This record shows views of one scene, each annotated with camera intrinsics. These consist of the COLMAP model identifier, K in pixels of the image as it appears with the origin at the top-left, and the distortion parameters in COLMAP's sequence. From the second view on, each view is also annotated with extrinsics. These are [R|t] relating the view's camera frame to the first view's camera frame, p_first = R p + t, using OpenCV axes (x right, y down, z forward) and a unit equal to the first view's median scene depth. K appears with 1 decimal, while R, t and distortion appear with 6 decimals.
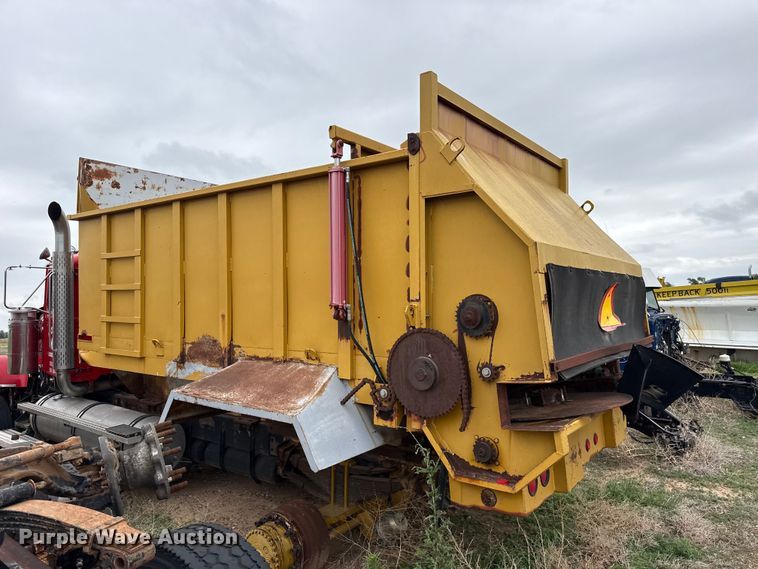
lens RADIAL K [[538.0, 0, 380.5], [0, 538.0, 288.4], [0, 0, 1]] dist [0.049499, -0.069191]
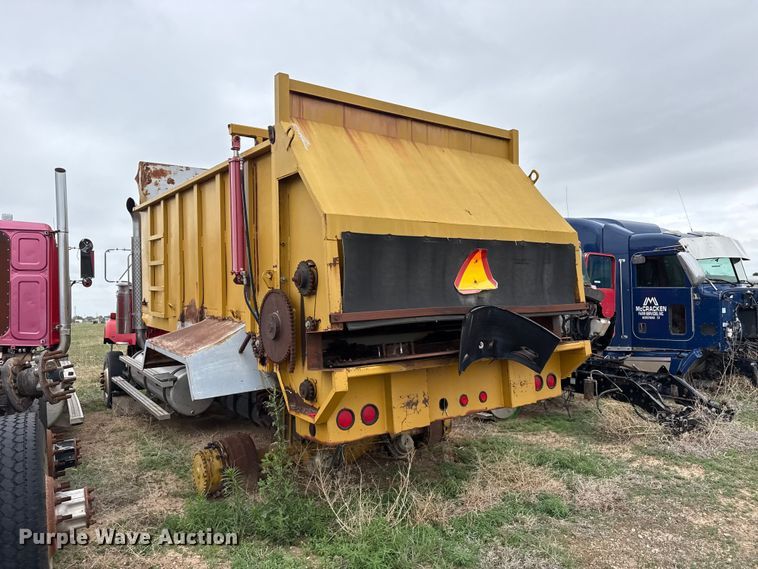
lens RADIAL K [[538.0, 0, 382.1], [0, 538.0, 284.8], [0, 0, 1]] dist [0.049499, -0.069191]
pose [[0.954299, -0.002748, -0.298842, 0.472973], [0.010684, 0.999632, 0.024925, 0.026466], [0.298664, -0.026978, 0.953977, -0.054266]]
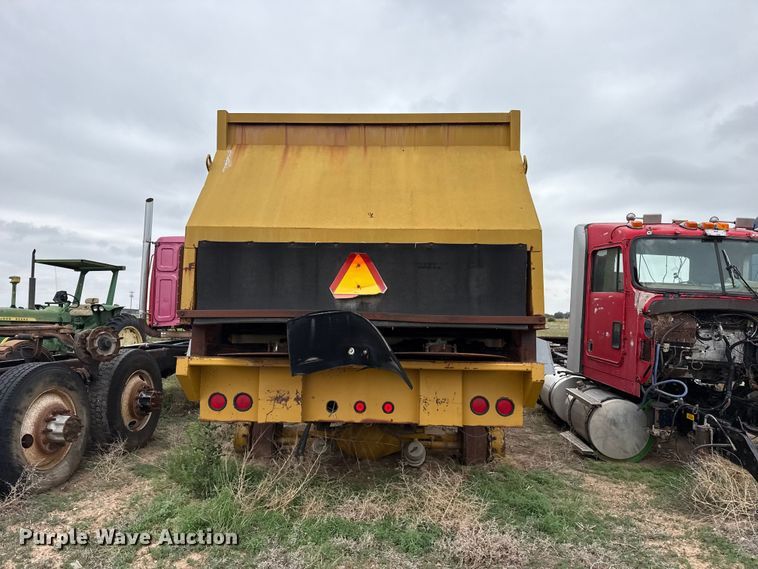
lens RADIAL K [[538.0, 0, 372.9], [0, 538.0, 287.2], [0, 0, 1]] dist [0.049499, -0.069191]
pose [[0.565007, 0.015185, -0.824946, 1.086801], [0.001276, 0.999813, 0.019278, 0.029733], [0.825085, -0.011945, 0.564882, 0.373653]]
